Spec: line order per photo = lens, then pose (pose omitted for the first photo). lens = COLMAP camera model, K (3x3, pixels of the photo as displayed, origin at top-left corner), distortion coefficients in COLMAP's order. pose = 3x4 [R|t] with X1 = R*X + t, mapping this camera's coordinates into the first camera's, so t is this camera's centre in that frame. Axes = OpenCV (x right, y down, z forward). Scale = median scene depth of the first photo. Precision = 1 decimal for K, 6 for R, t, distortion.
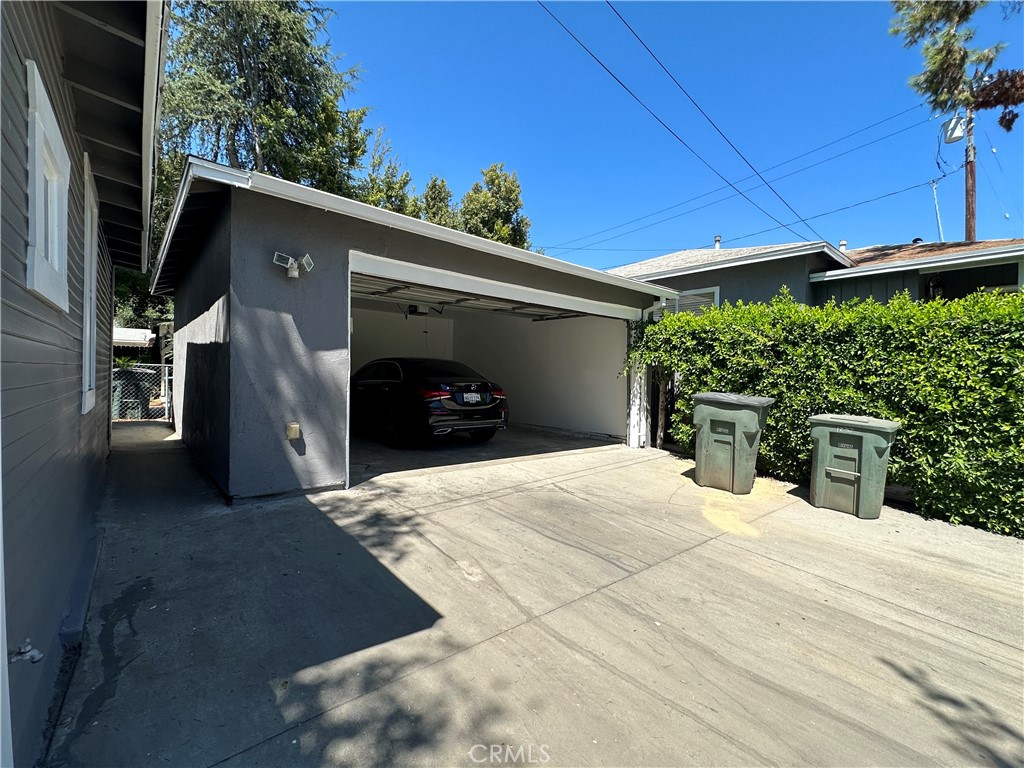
lens RADIAL K [[450.7, 0, 512.0], [0, 450.7, 384.0], [0, 0, 1]] dist [-0.004262, -0.000346]
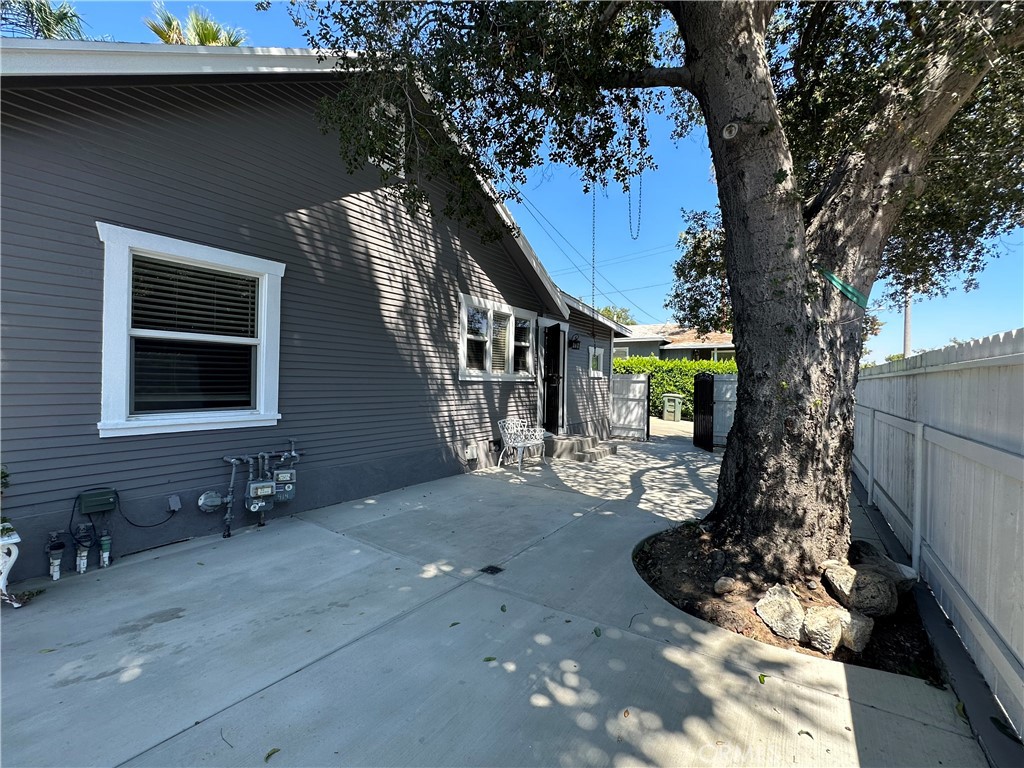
lens RADIAL K [[450.7, 0, 512.0], [0, 450.7, 384.0], [0, 0, 1]] dist [-0.004262, -0.000346]
pose [[0.955673, -0.010908, 0.294228, -1.494640], [0.012998, 0.999902, -0.005147, -0.006856], [-0.294143, 0.008743, 0.955722, -2.016211]]
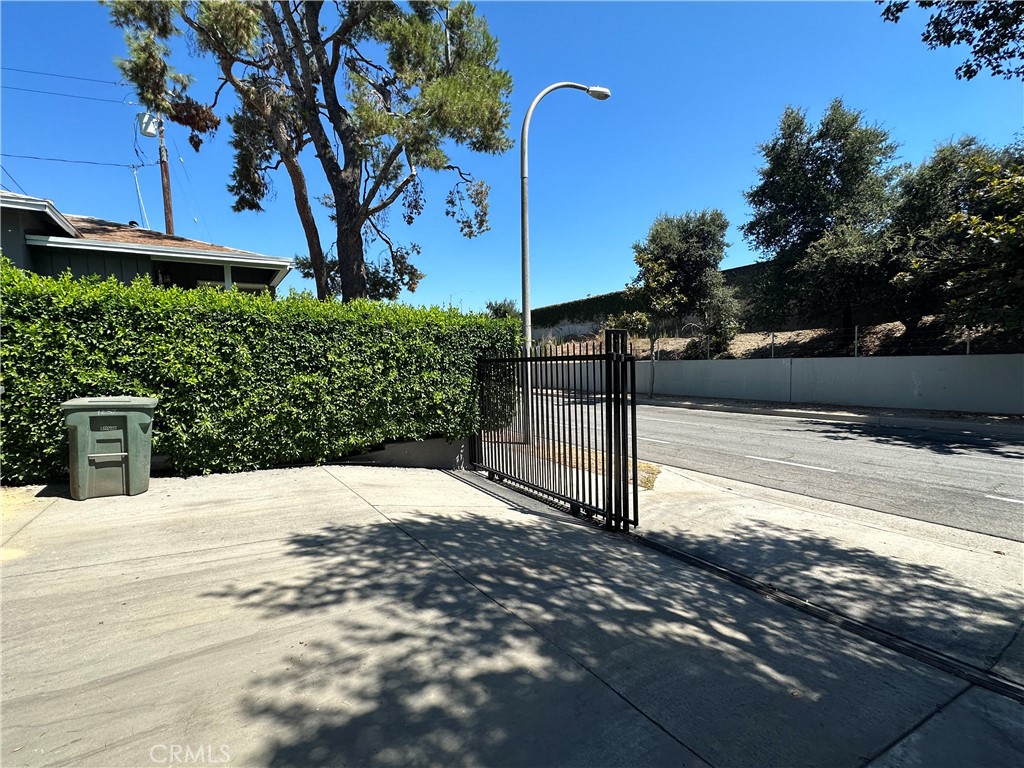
lens RADIAL K [[450.7, 0, 512.0], [0, 450.7, 384.0], [0, 0, 1]] dist [-0.004262, -0.000346]
pose [[0.128407, -0.083812, 0.988174, -0.094704], [0.033783, 0.996214, 0.080104, -0.005862], [-0.991146, 0.023098, 0.130753, 0.006501]]
